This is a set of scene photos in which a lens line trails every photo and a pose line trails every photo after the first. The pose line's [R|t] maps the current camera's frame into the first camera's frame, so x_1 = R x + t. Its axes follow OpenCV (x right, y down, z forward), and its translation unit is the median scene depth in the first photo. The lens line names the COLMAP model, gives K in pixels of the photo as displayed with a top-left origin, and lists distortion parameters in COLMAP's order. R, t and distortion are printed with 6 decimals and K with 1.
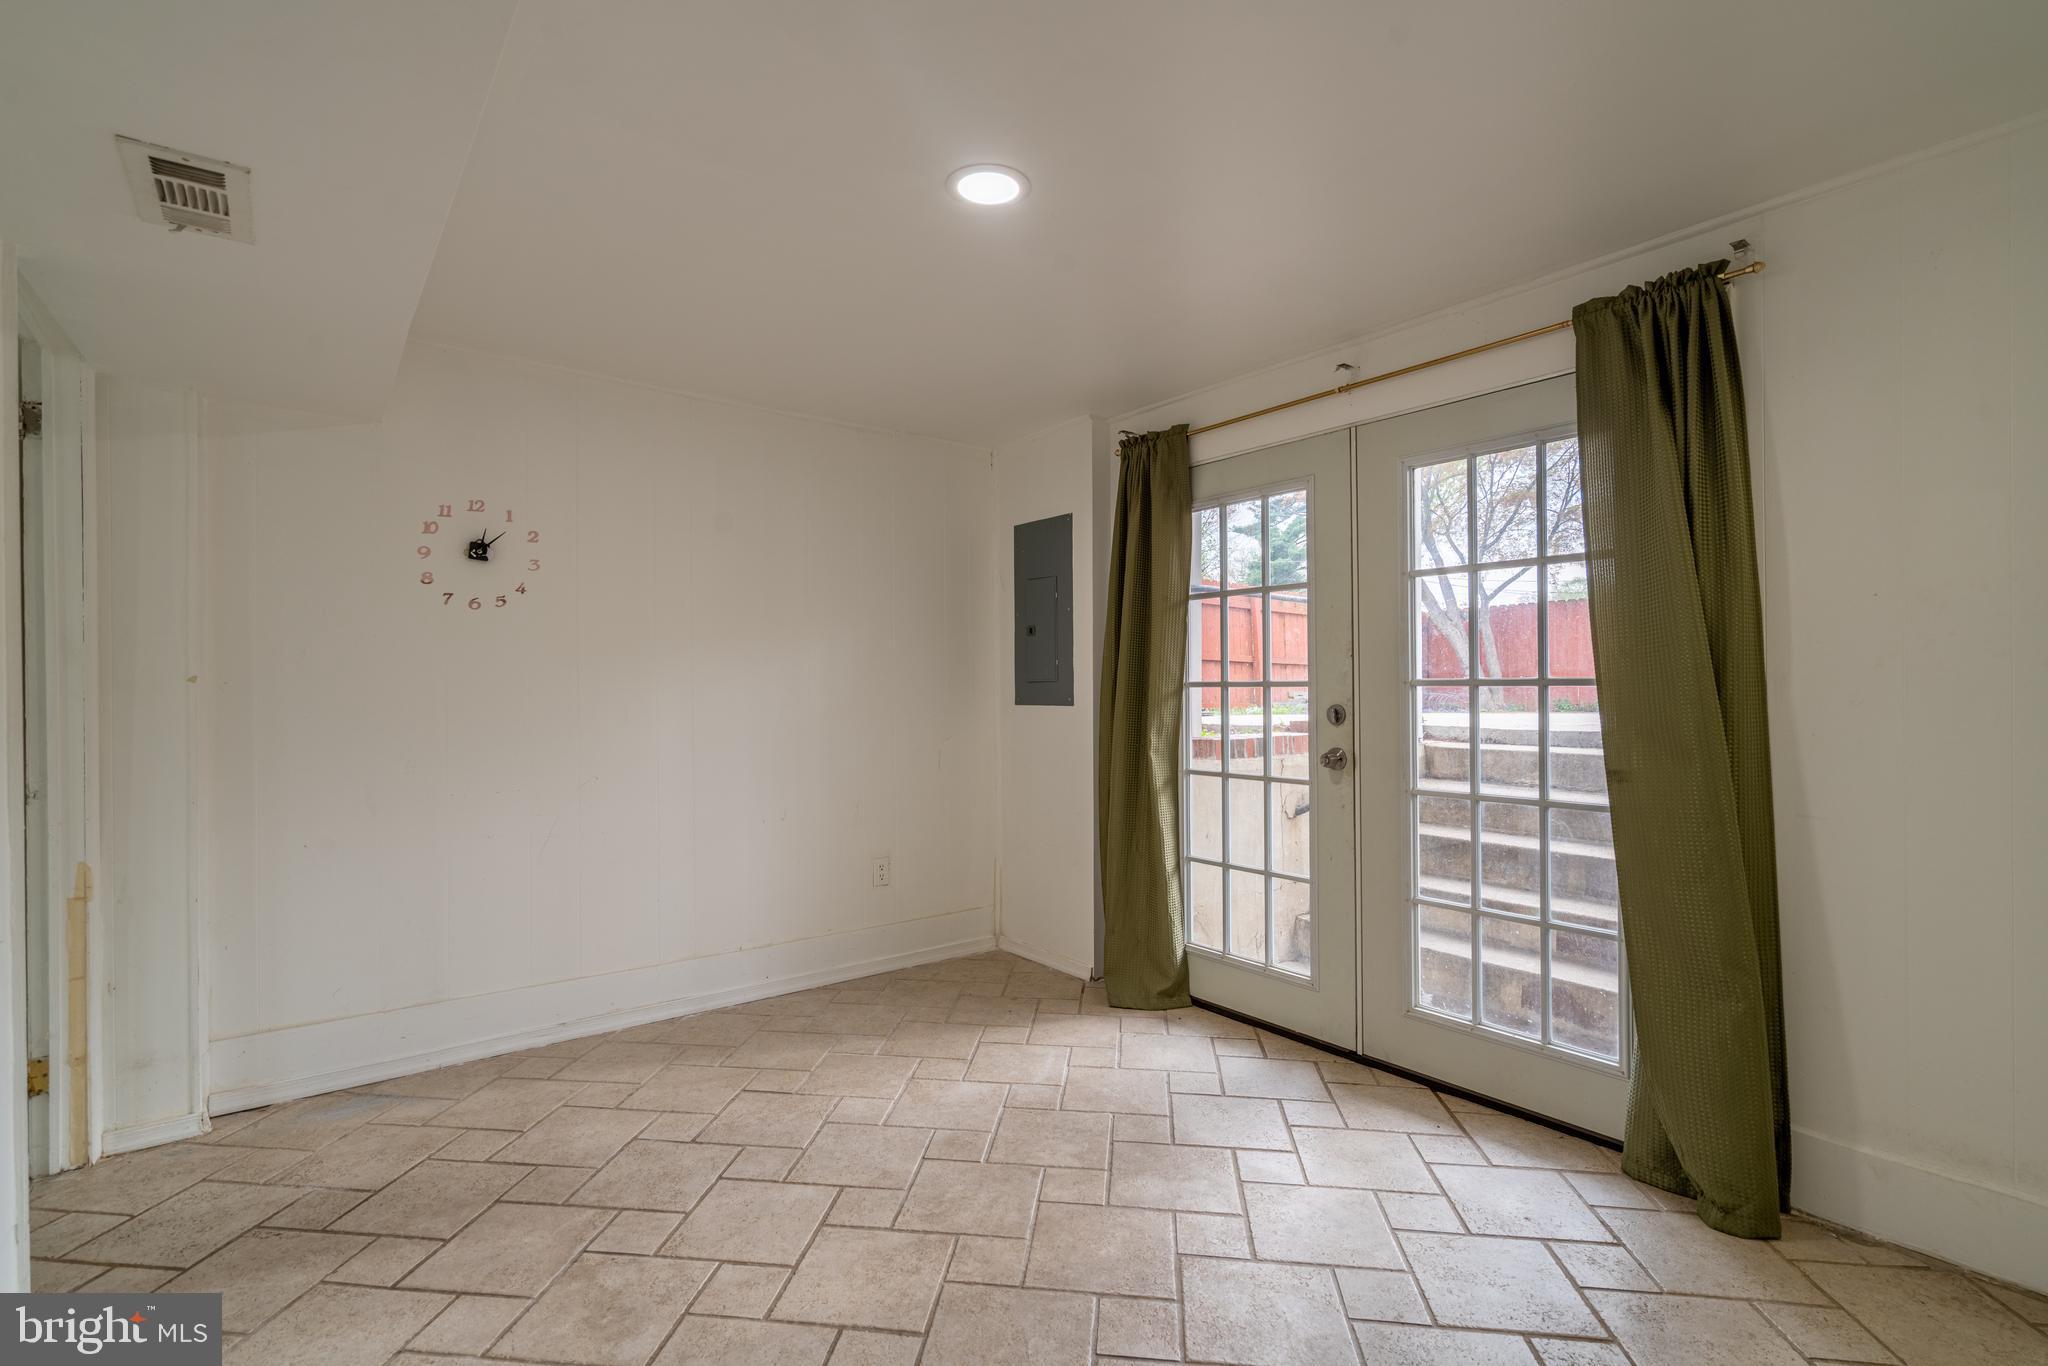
lens RADIAL K [[919.8, 0, 1015.7], [0, 919.8, 681.2], [0, 0, 1]] dist [-0.005258, 0.000984]
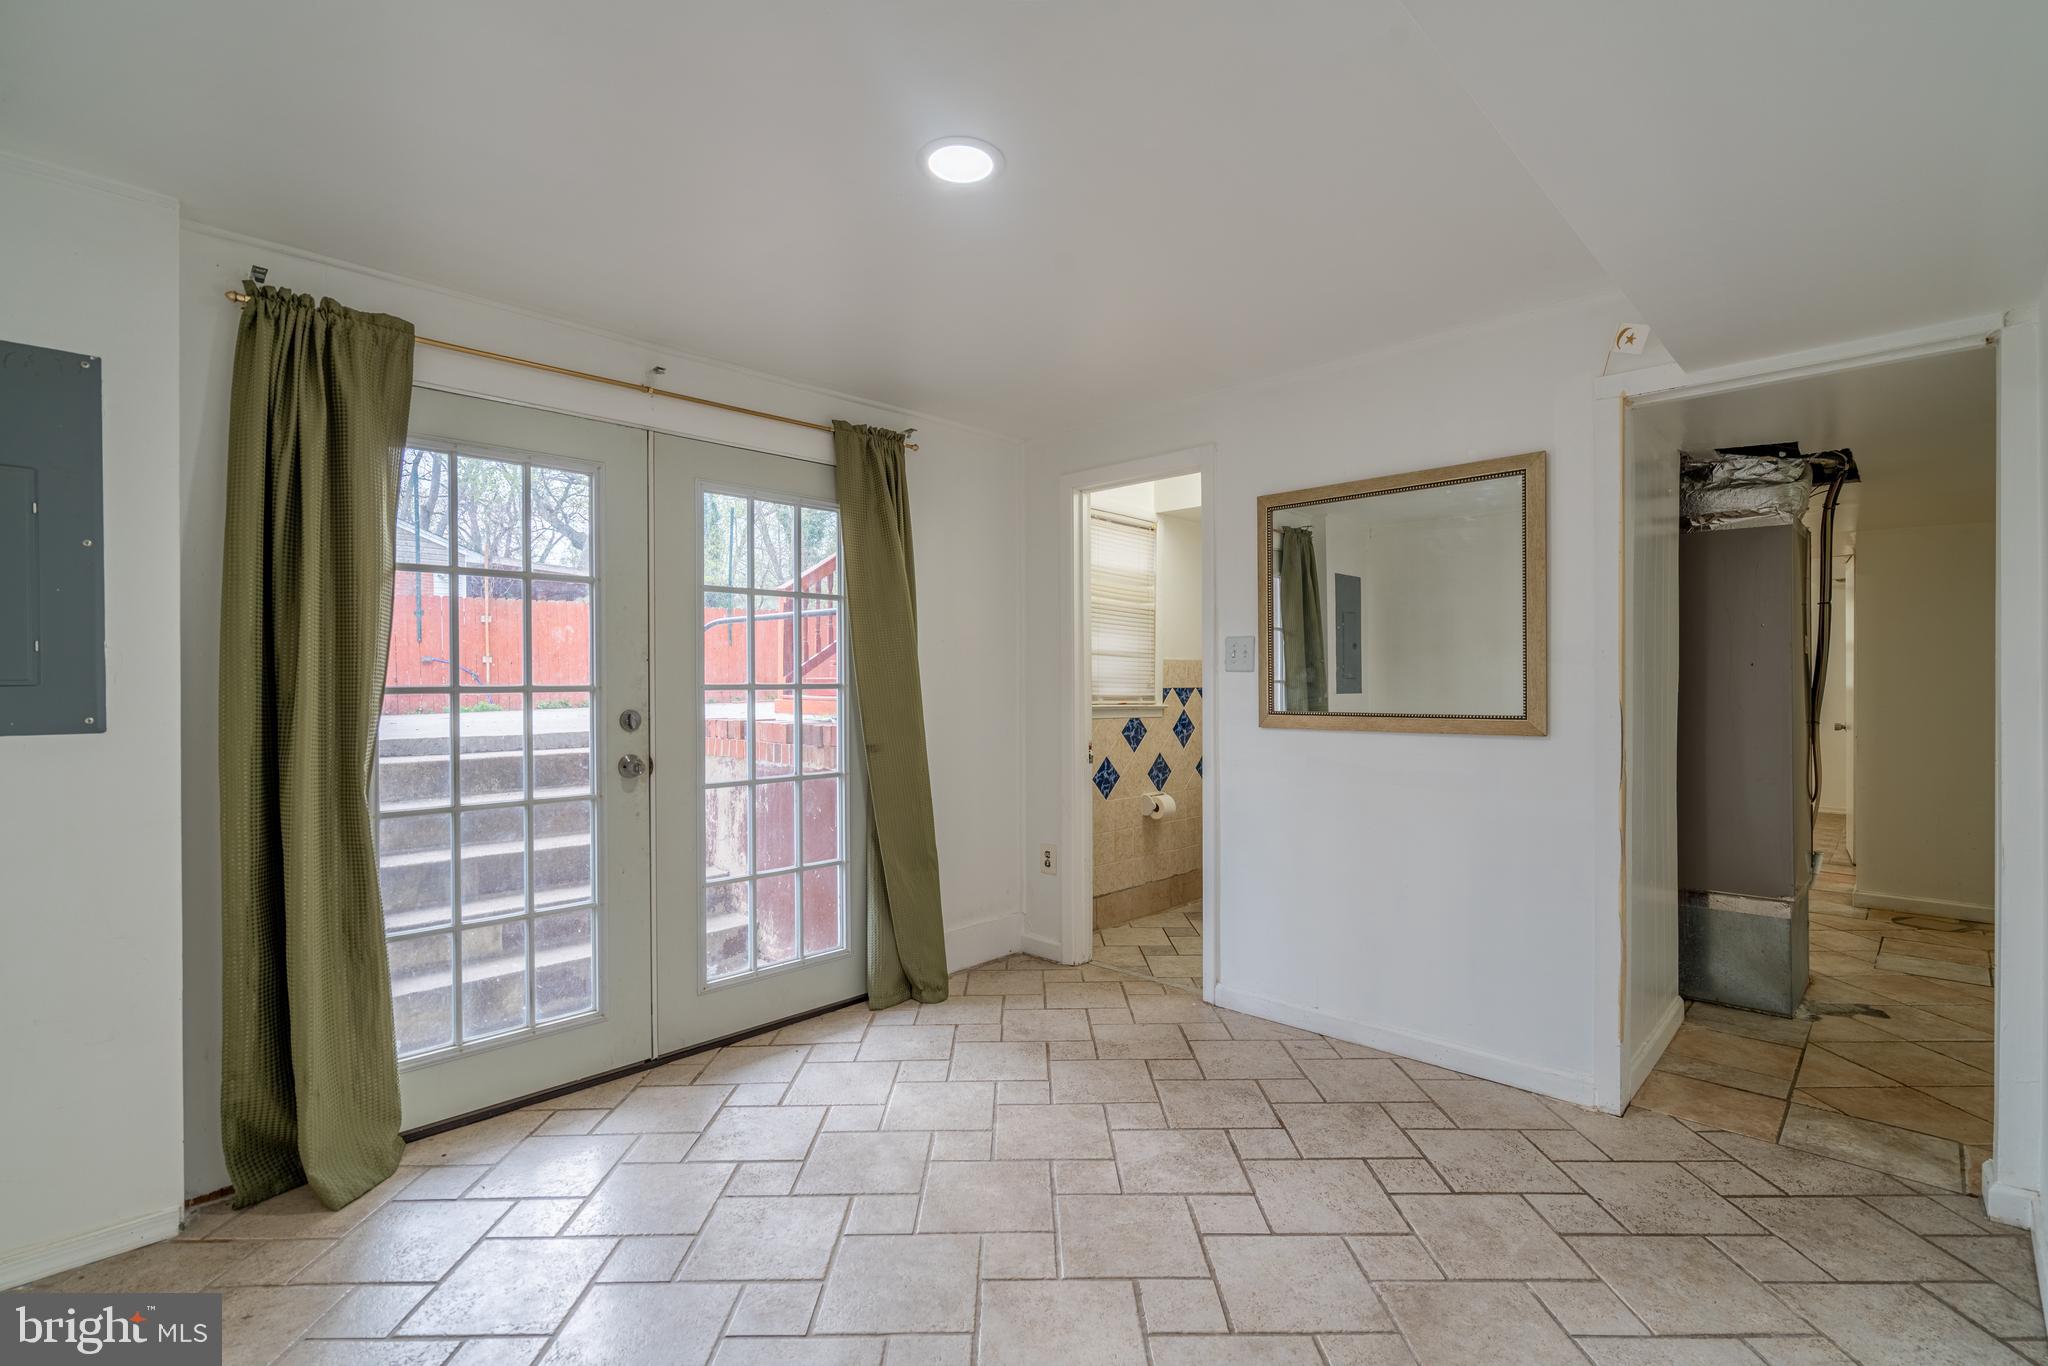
lens RADIAL K [[919.8, 0, 1018.8], [0, 919.8, 685.8], [0, 0, 1]] dist [-0.005258, 0.000984]
pose [[-0.127148, 0.005662, 0.991868, -0.574787], [0.004946, 0.999975, -0.005074, 0.006250], [-0.991871, 0.004260, -0.127173, 0.627028]]
